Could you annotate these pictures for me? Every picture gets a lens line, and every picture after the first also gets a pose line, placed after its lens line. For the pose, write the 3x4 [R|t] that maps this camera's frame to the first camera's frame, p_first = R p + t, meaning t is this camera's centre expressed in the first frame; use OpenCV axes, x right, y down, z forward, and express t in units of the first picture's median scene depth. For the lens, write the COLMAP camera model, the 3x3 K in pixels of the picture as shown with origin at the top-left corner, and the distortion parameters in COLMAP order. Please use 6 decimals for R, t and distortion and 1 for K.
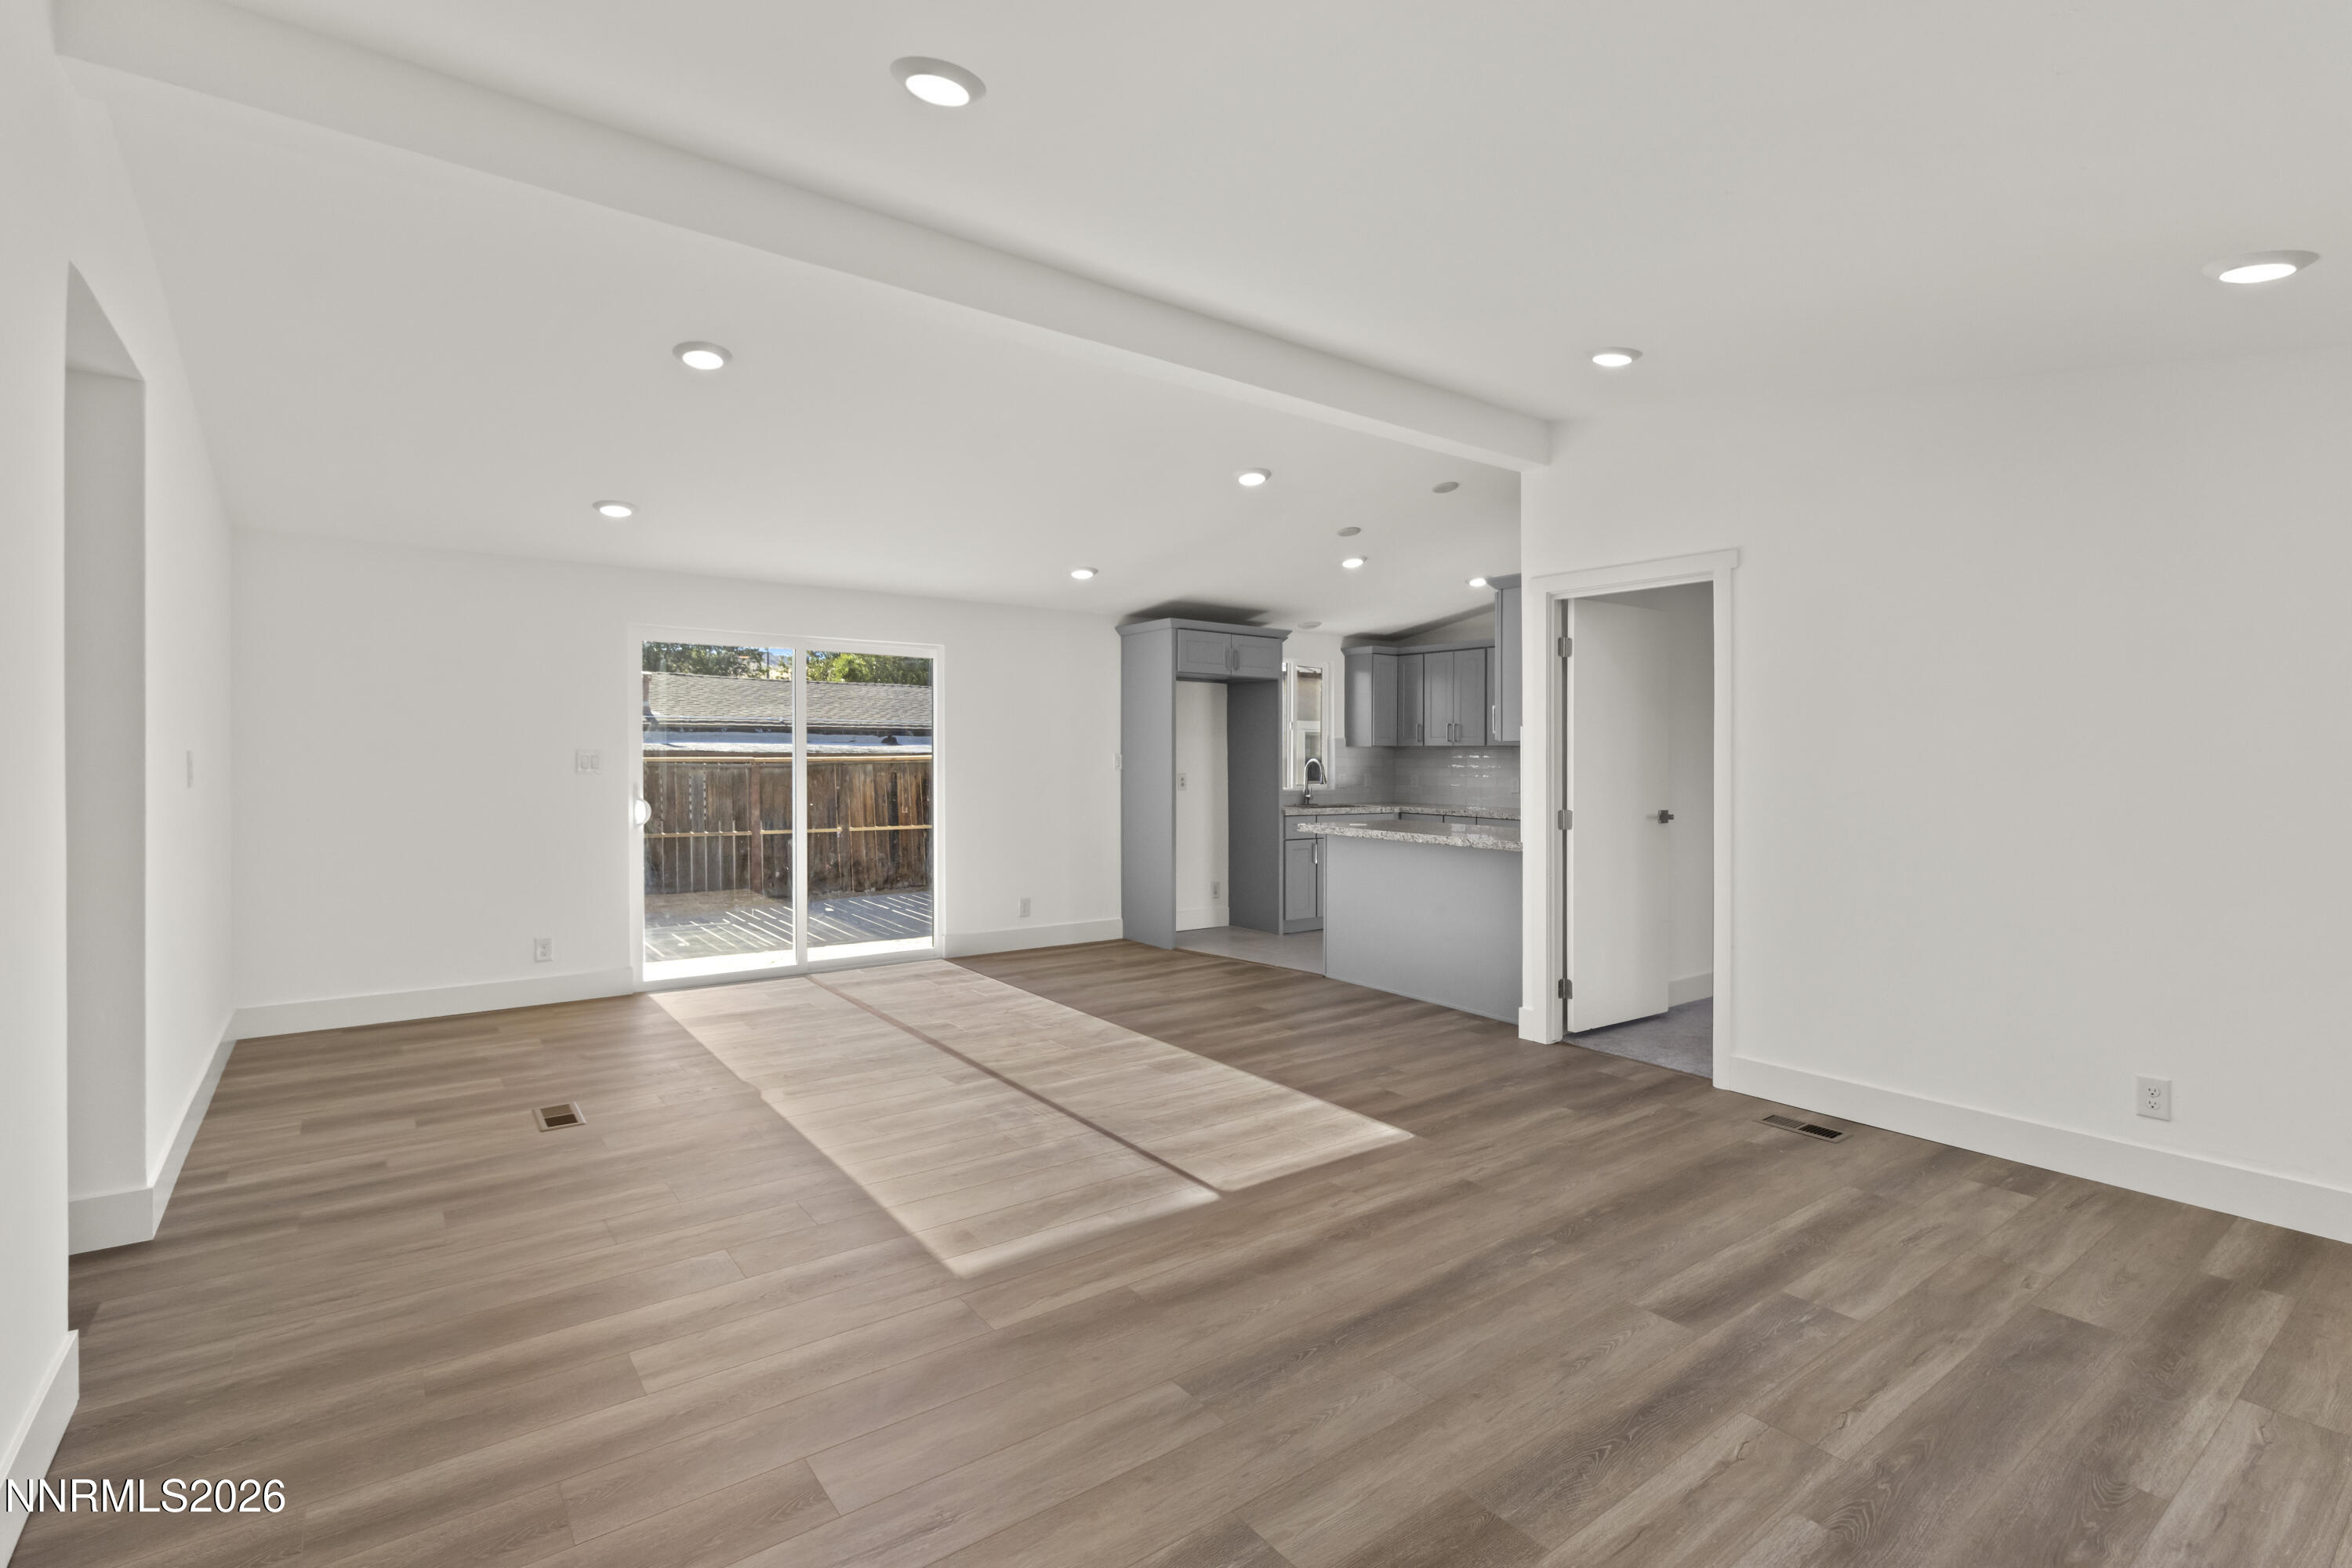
lens RADIAL K [[1093.6, 0, 1206.7], [0, 1093.6, 780.1], [0, 0, 1]] dist [0.003023, -0.001371]
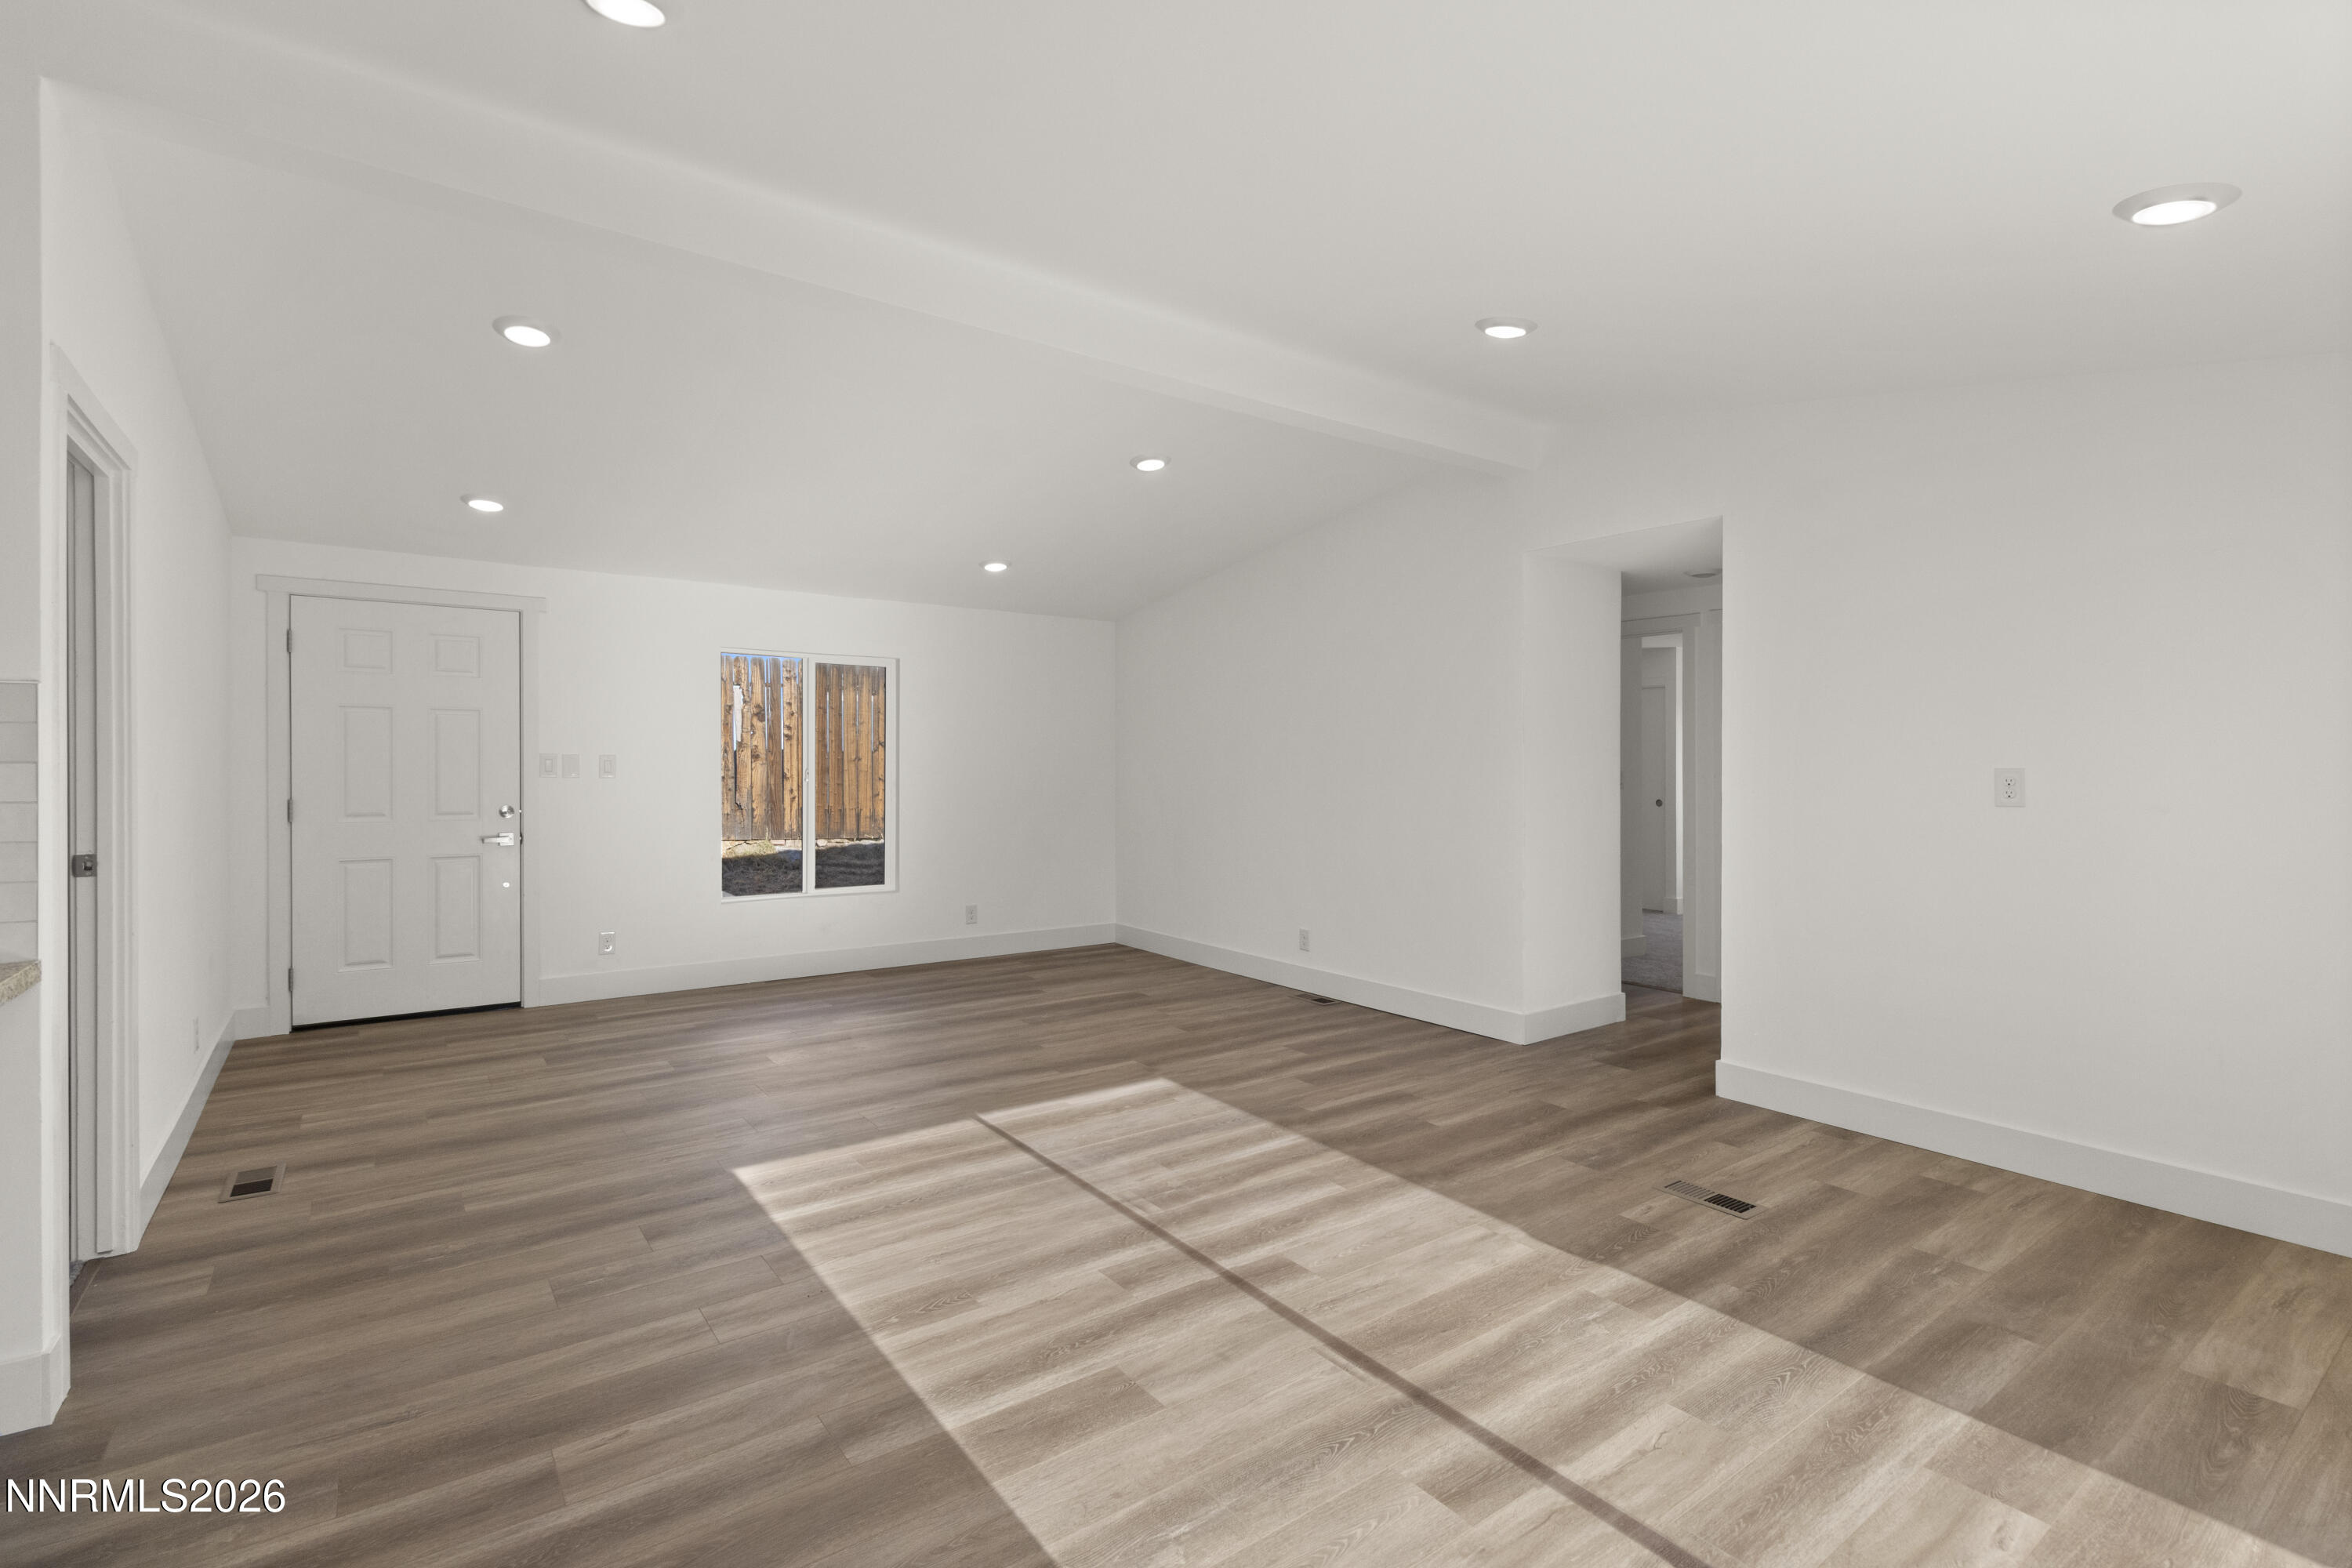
lens RADIAL K [[1093.6, 0, 1197.8], [0, 1093.6, 772.5], [0, 0, 1]] dist [0.003023, -0.001371]
pose [[-0.999899, -0.012282, 0.007081, -0.177047], [-0.011998, 0.999171, 0.038910, -0.042189], [-0.007553, 0.038821, -0.999218, 1.624933]]
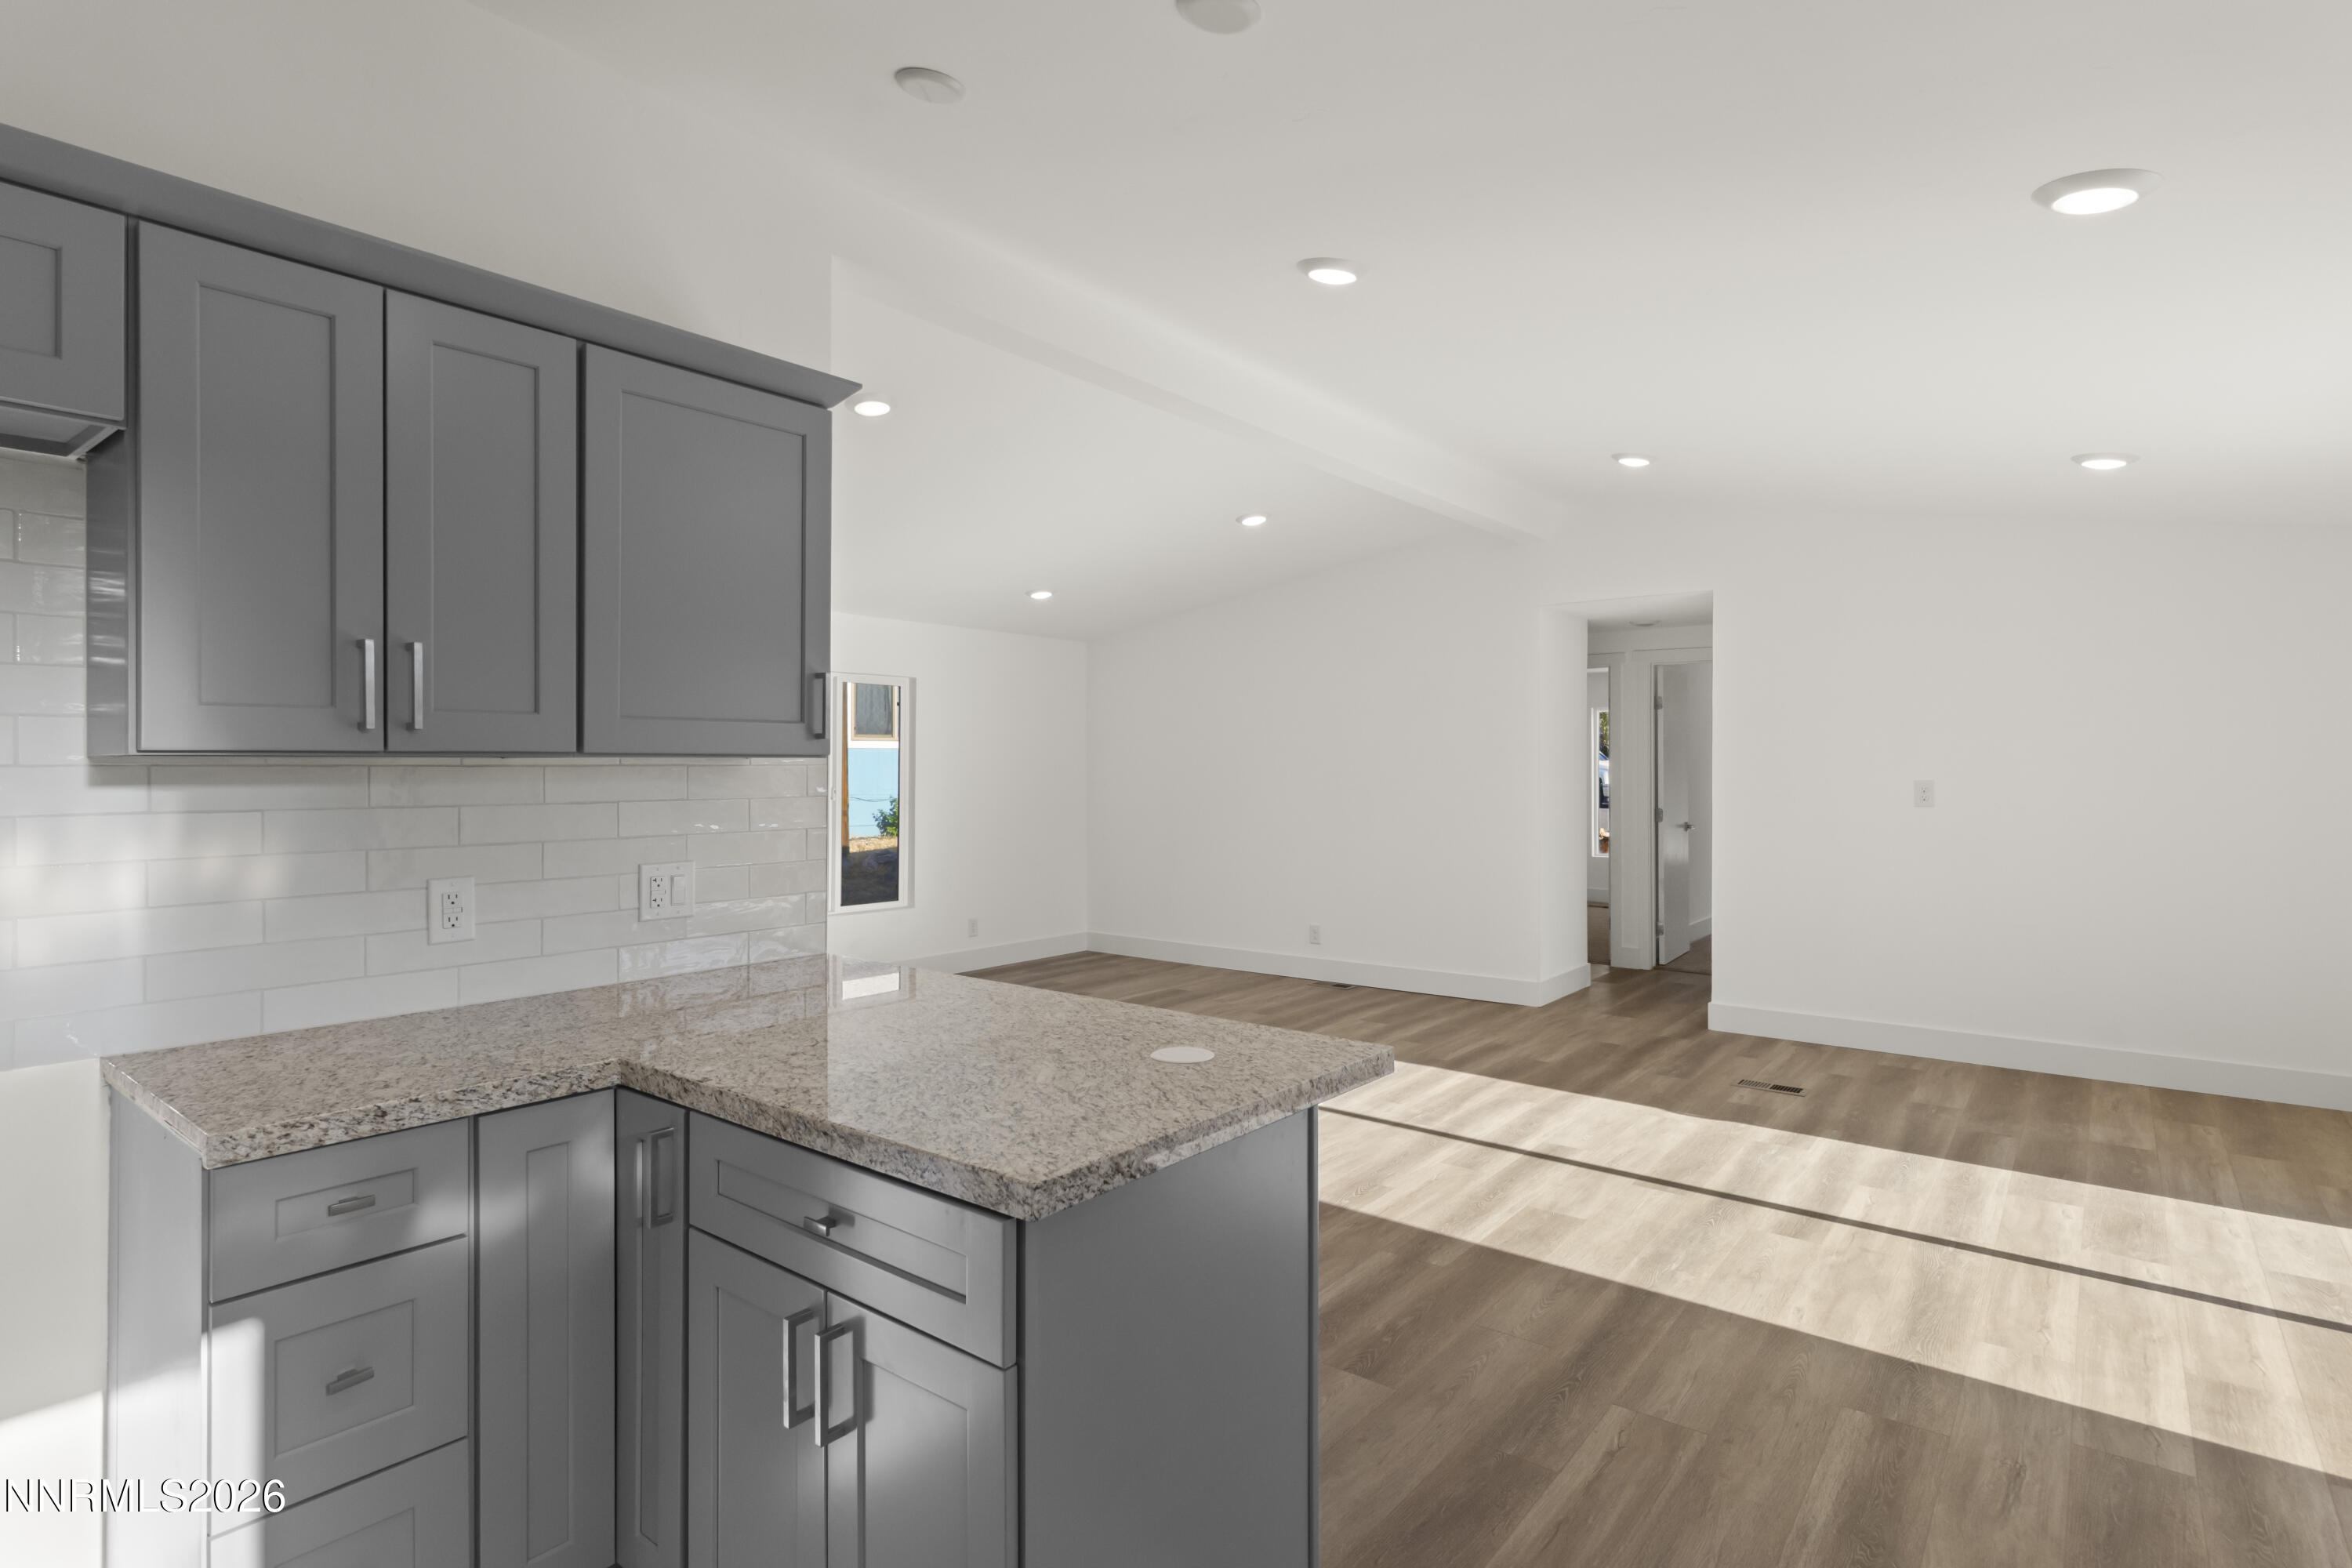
lens RADIAL K [[1186.2, 0, 1196.8], [0, 1186.2, 774.2], [0, 0, 1]] dist [-0.003614, -0.002318]
pose [[-0.966027, -0.004280, -0.258407, 0.304009], [-0.012239, 0.999499, 0.029200, -0.054778], [0.258153, 0.031370, -0.965595, 1.834764]]
